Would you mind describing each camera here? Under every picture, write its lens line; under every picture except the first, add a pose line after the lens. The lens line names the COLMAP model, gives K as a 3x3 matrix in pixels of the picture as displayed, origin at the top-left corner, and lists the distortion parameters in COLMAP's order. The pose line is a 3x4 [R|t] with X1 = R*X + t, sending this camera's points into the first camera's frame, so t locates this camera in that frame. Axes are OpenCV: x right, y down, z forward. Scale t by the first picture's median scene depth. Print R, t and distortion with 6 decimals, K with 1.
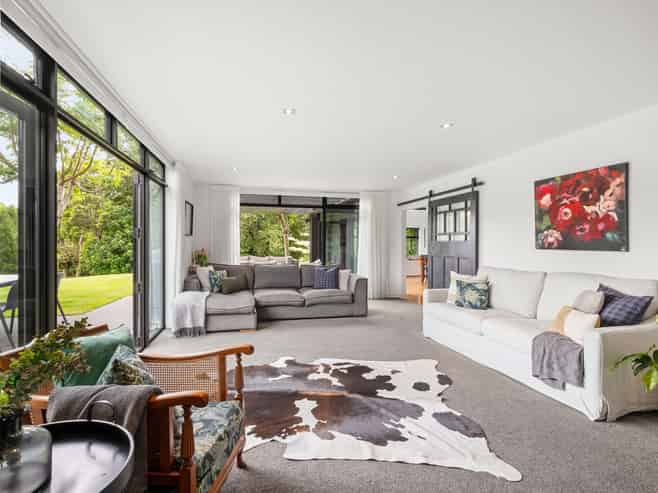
lens RADIAL K [[338.7, 0, 329.0], [0, 338.7, 246.5], [0, 0, 1]] dist [-0.007420, -0.000866]
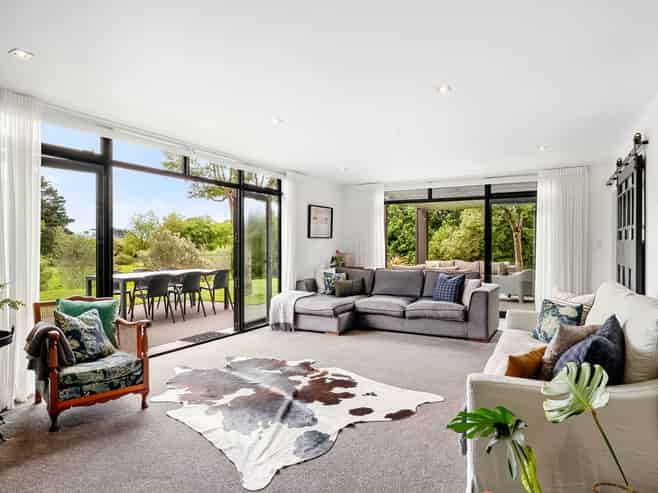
lens RADIAL K [[417.0, 0, 329.0], [0, 417.0, 246.5], [0, 0, 1]] dist [0.000475, 0.000046]
pose [[0.739780, -0.002219, -0.672846, 0.653874], [-0.001305, 0.999988, -0.004732, -0.000970], [0.672848, 0.004379, 0.739768, 0.109948]]
